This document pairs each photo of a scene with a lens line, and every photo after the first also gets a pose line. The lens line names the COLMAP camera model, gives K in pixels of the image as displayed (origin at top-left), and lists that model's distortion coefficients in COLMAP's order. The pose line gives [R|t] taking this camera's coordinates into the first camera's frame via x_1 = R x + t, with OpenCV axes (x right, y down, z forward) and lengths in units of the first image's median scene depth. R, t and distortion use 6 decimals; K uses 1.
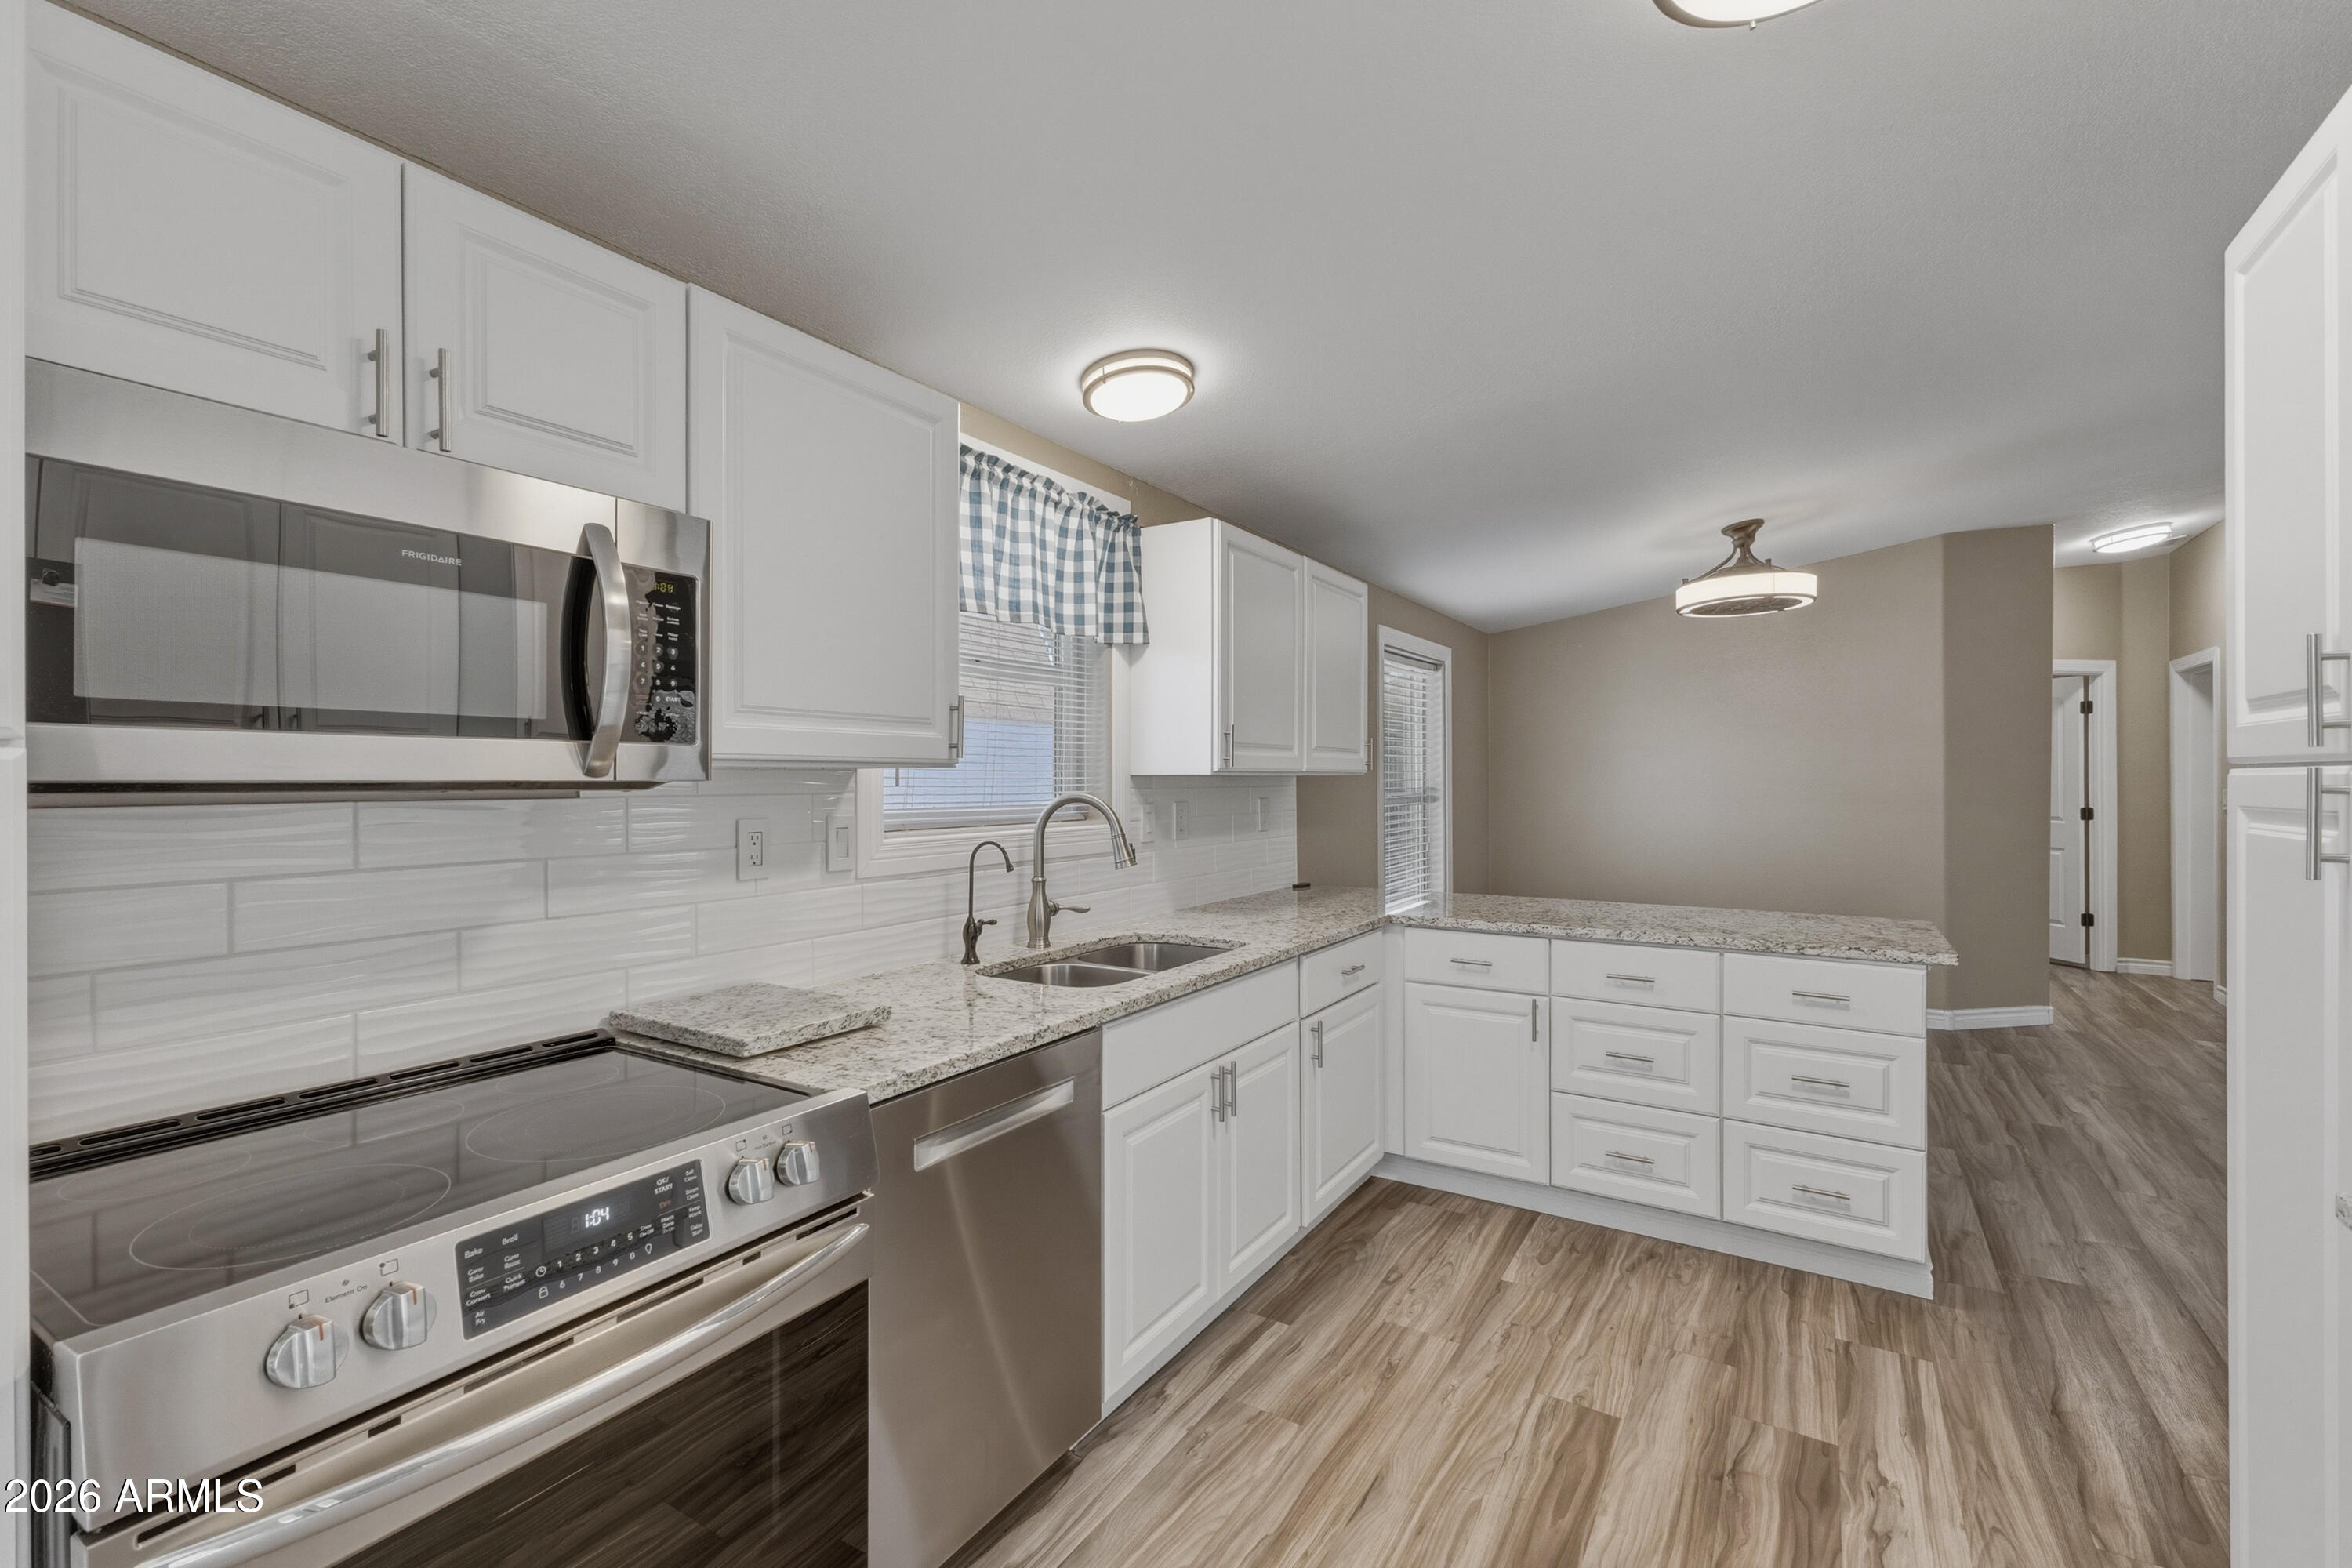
lens RADIAL K [[1038.9, 0, 1173.8], [0, 1038.9, 772.8], [0, 0, 1]] dist [0.008525, 0.000766]
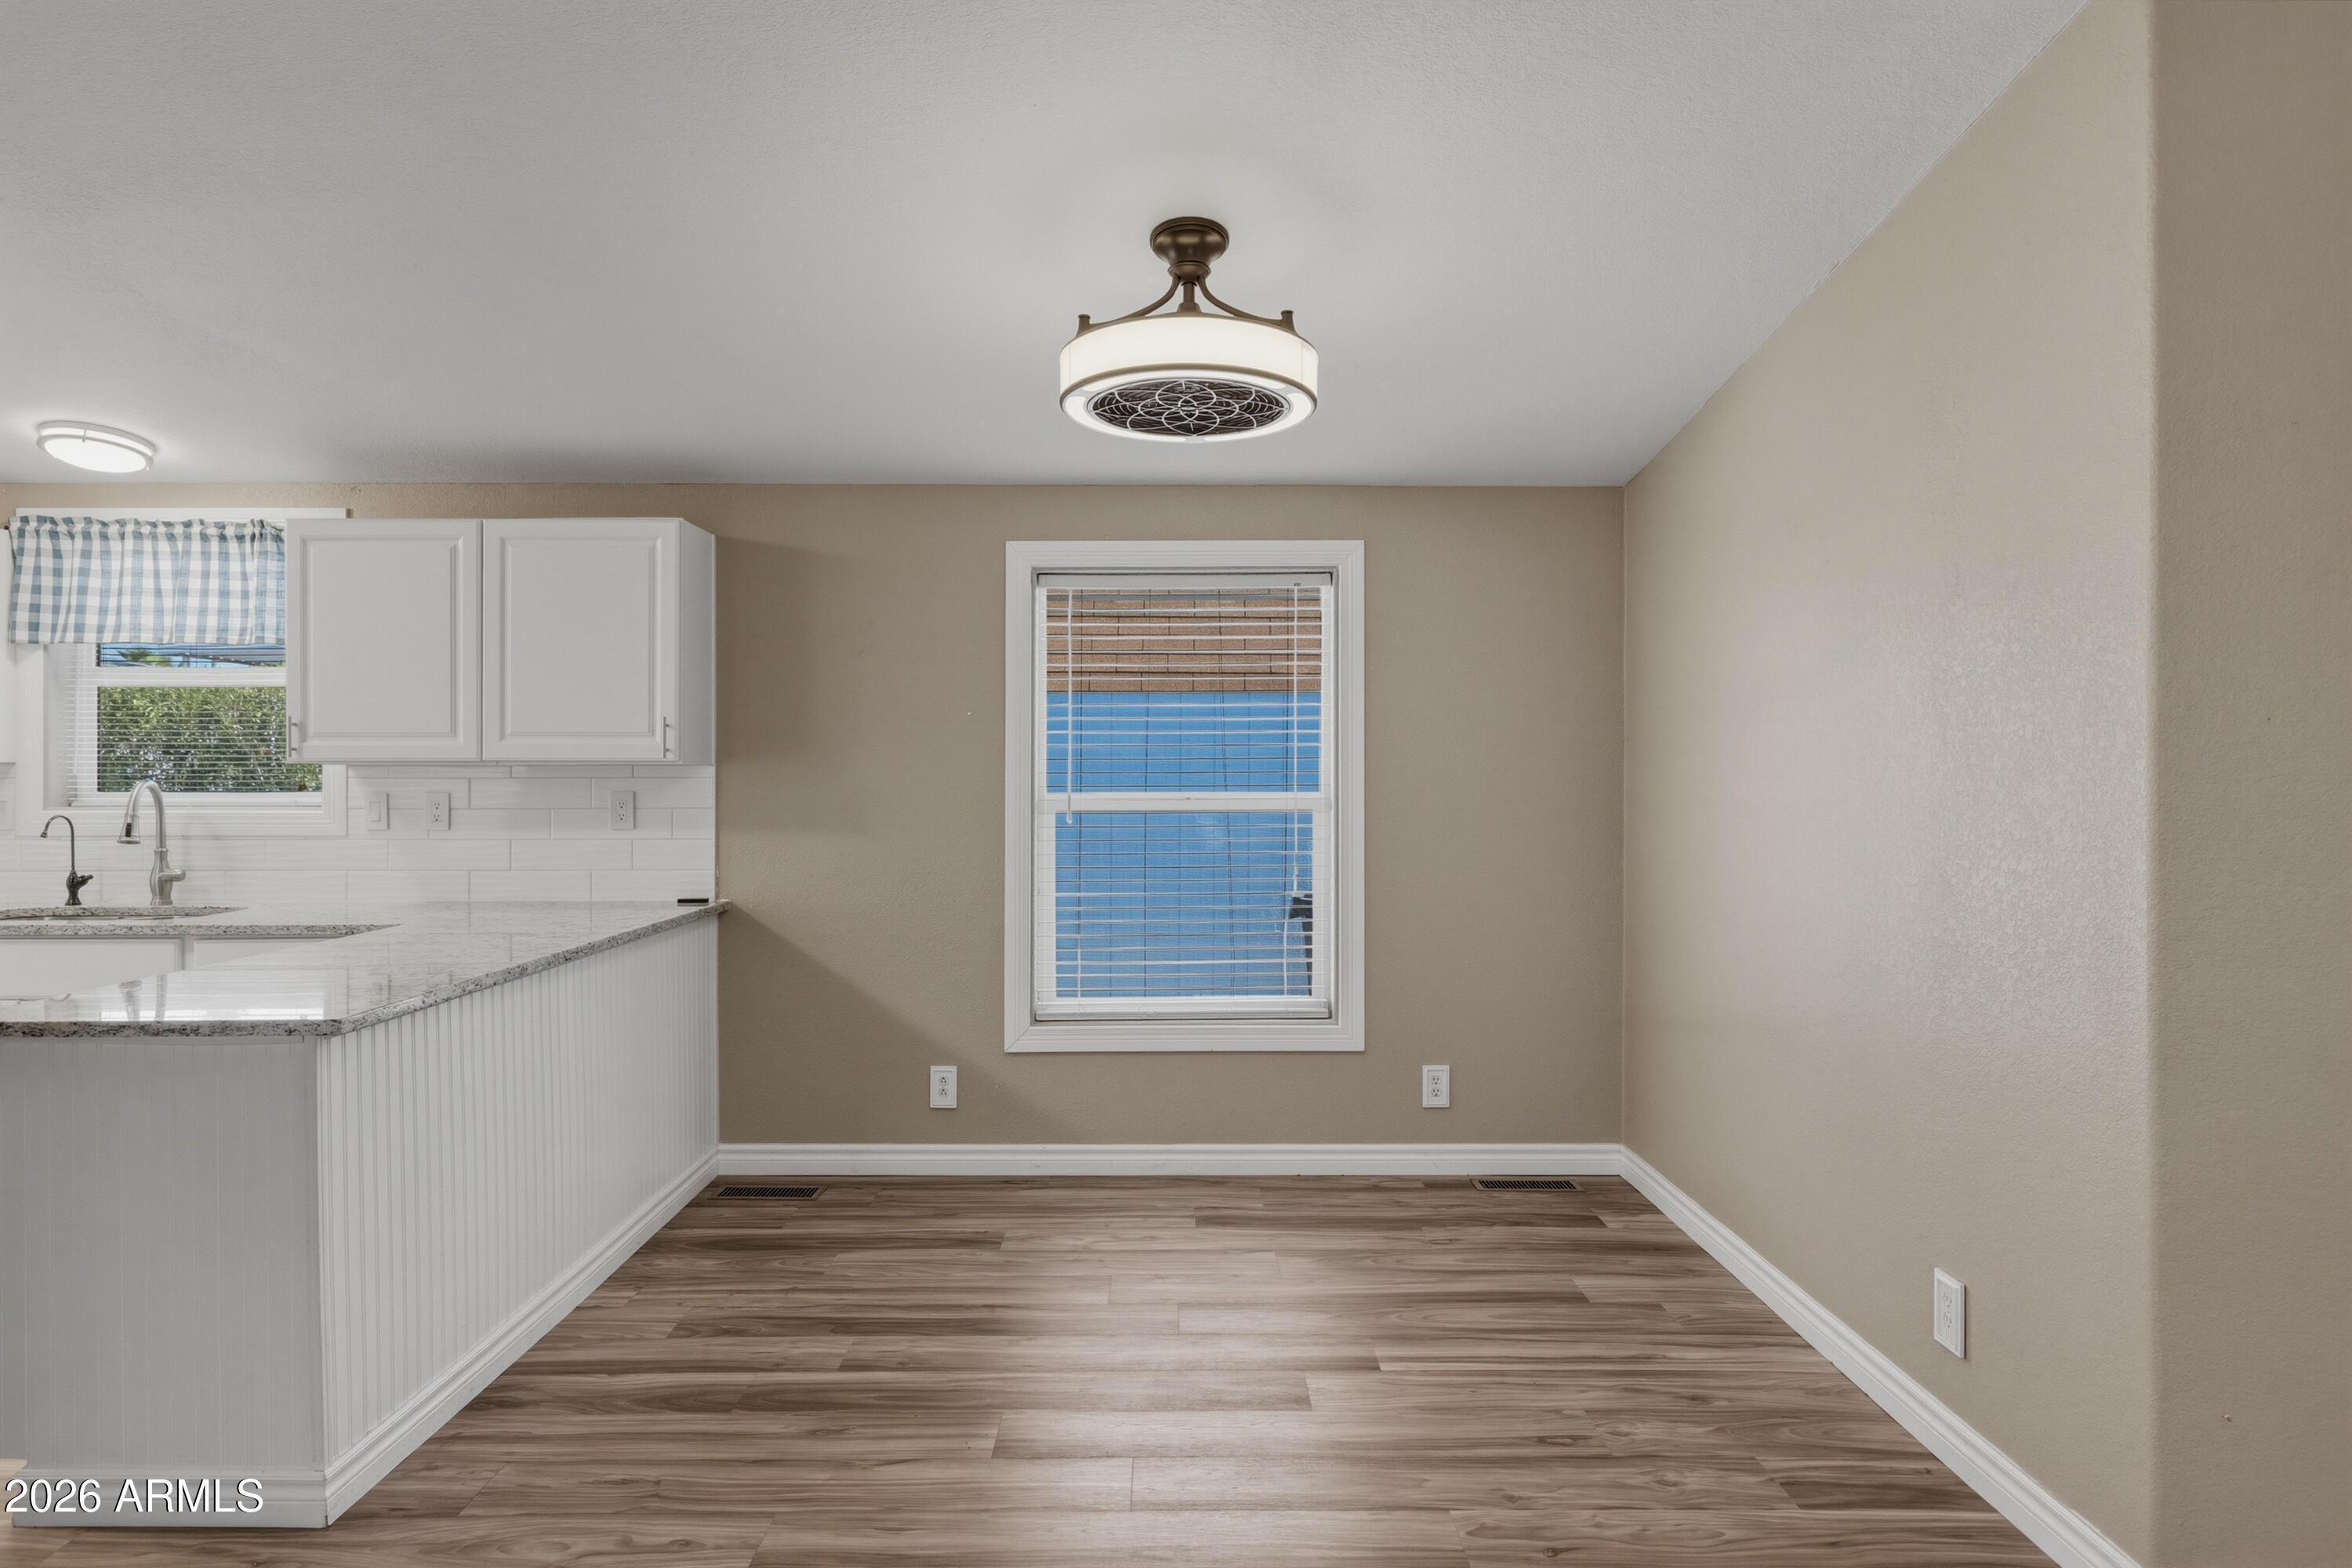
lens RADIAL K [[1344.9, 0, 1174.5], [0, 1344.9, 767.1], [0, 0, 1]] dist [0.002795, -0.004305]
pose [[0.530707, 0.000565, -0.847555, 1.728702], [0.003195, 0.999991, 0.002668, 0.002440], [0.847549, -0.004124, 0.530701, 1.083731]]
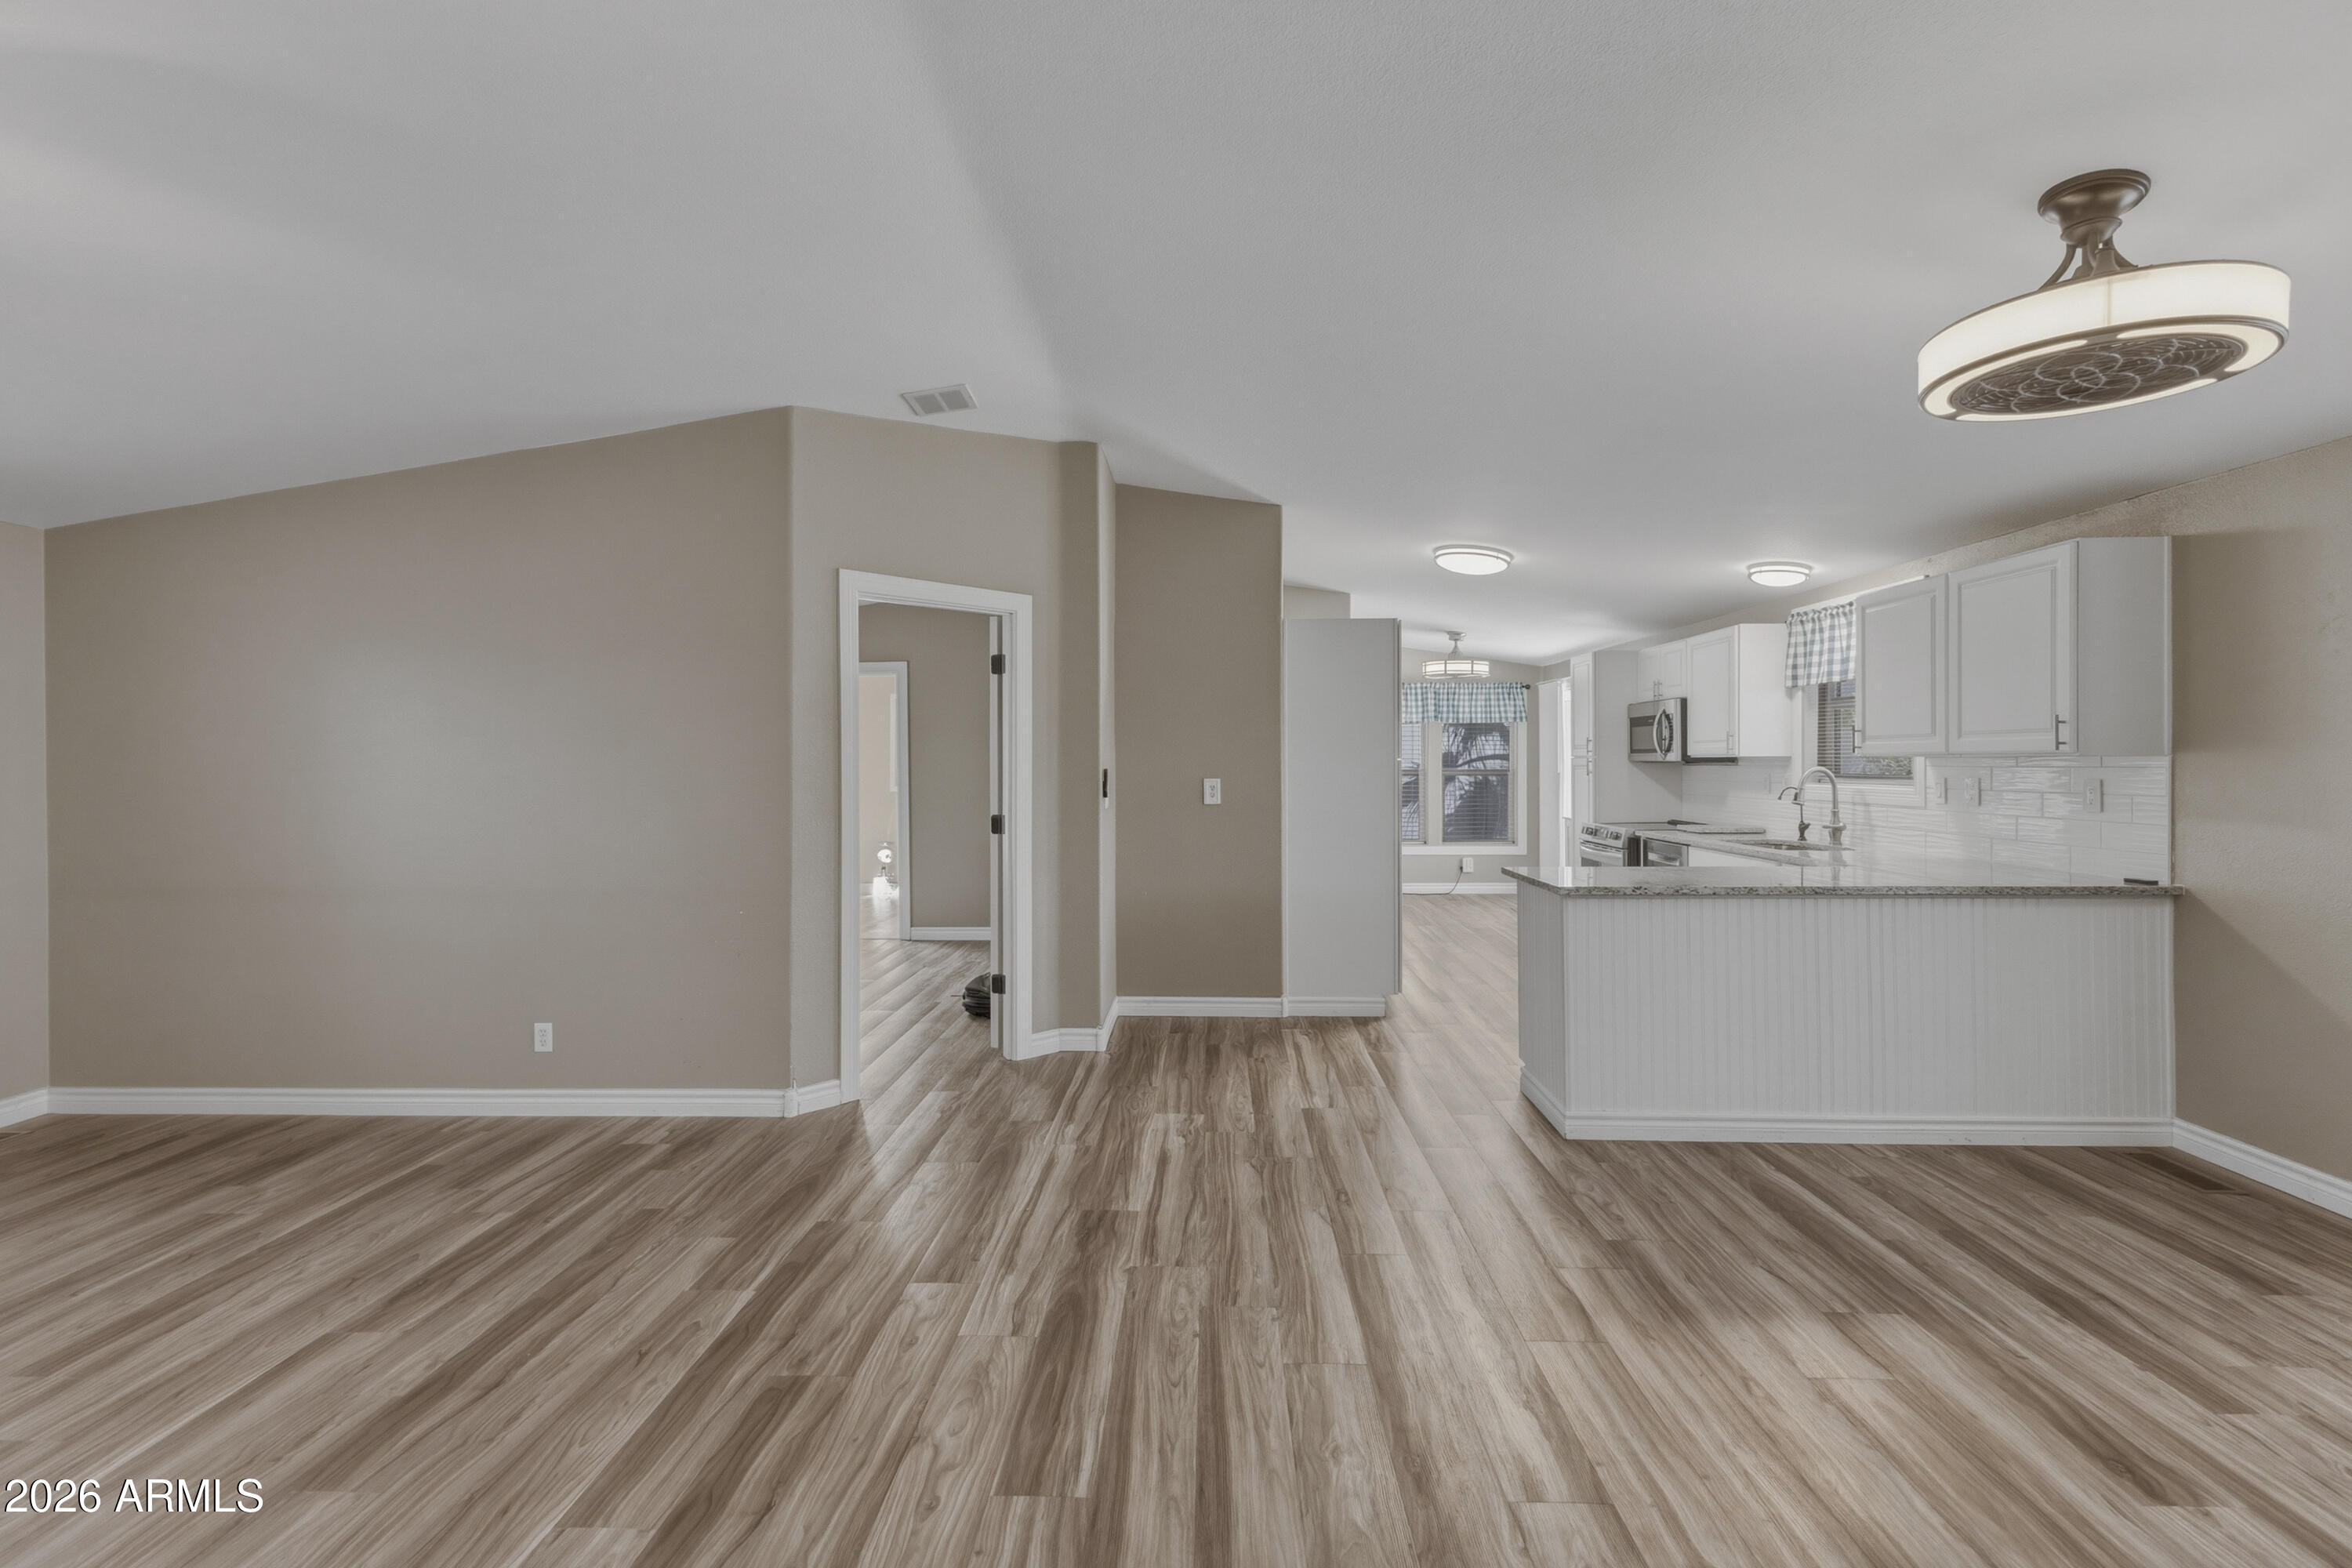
lens RADIAL K [[1022.7, 0, 1170.9], [0, 1022.7, 769.4], [0, 0, 1]] dist [0.006558, -0.000230]
pose [[-0.871611, 0.010128, -0.490094, 1.793307], [0.009081, 0.999949, 0.004514, 0.002596], [0.490115, -0.000516, -0.871658, 1.929552]]
